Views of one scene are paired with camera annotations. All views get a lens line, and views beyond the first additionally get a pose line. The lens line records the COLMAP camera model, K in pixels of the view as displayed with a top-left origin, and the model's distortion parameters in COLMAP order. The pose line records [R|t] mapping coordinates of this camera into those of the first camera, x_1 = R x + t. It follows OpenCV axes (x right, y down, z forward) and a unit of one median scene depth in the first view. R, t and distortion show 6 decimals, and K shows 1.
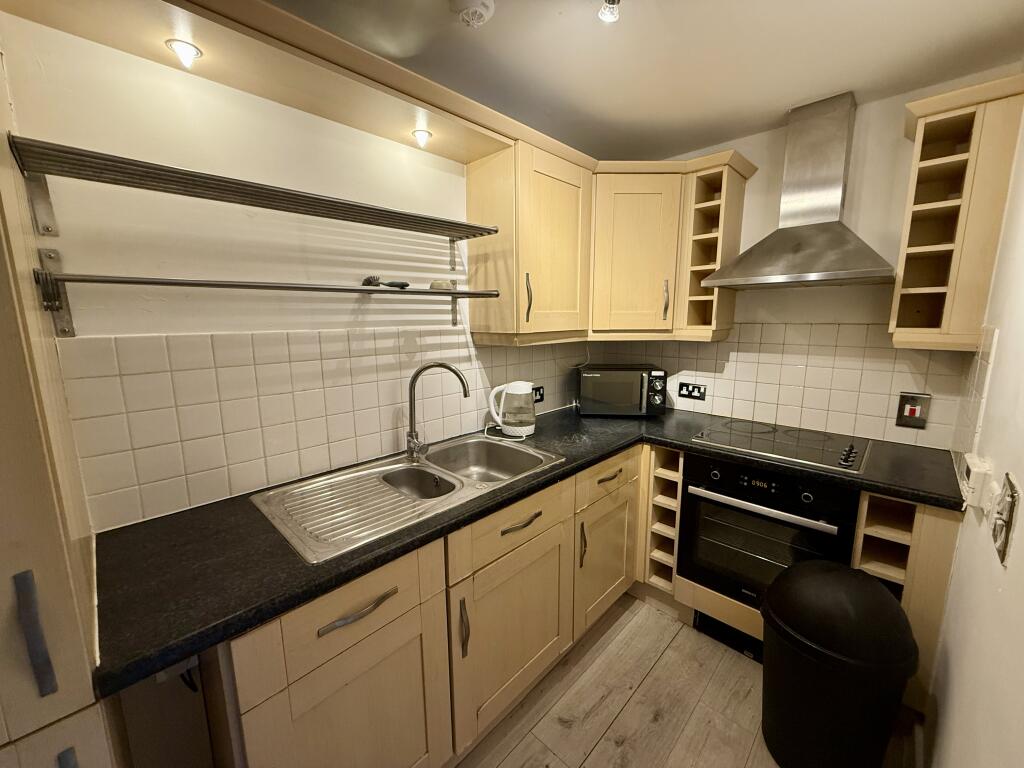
lens RADIAL K [[406.7, 0, 511.2], [0, 406.7, 383.1], [0, 0, 1]] dist [-0.000393, 0.000614]
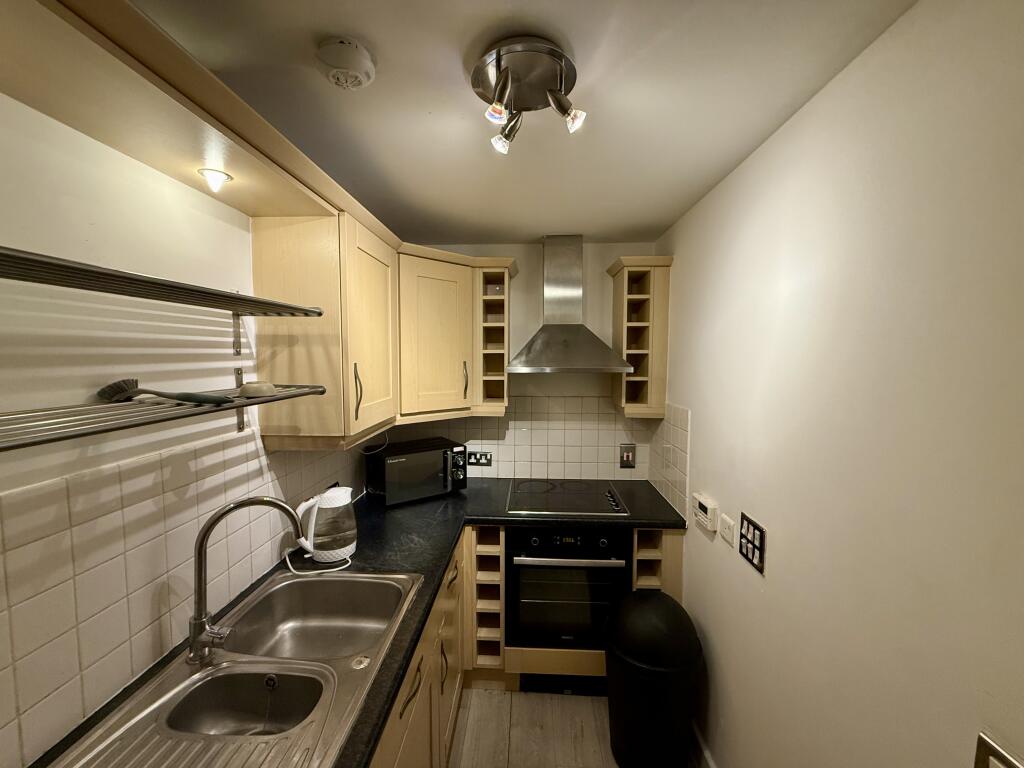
lens RADIAL K [[406.7, 0, 510.5], [0, 406.7, 384.4], [0, 0, 1]] dist [-0.000393, 0.000614]
pose [[0.751651, -0.035941, 0.658581, -0.259262], [0.099955, 0.993188, -0.059880, -0.137357], [-0.651943, 0.110838, 0.750124, 0.158656]]
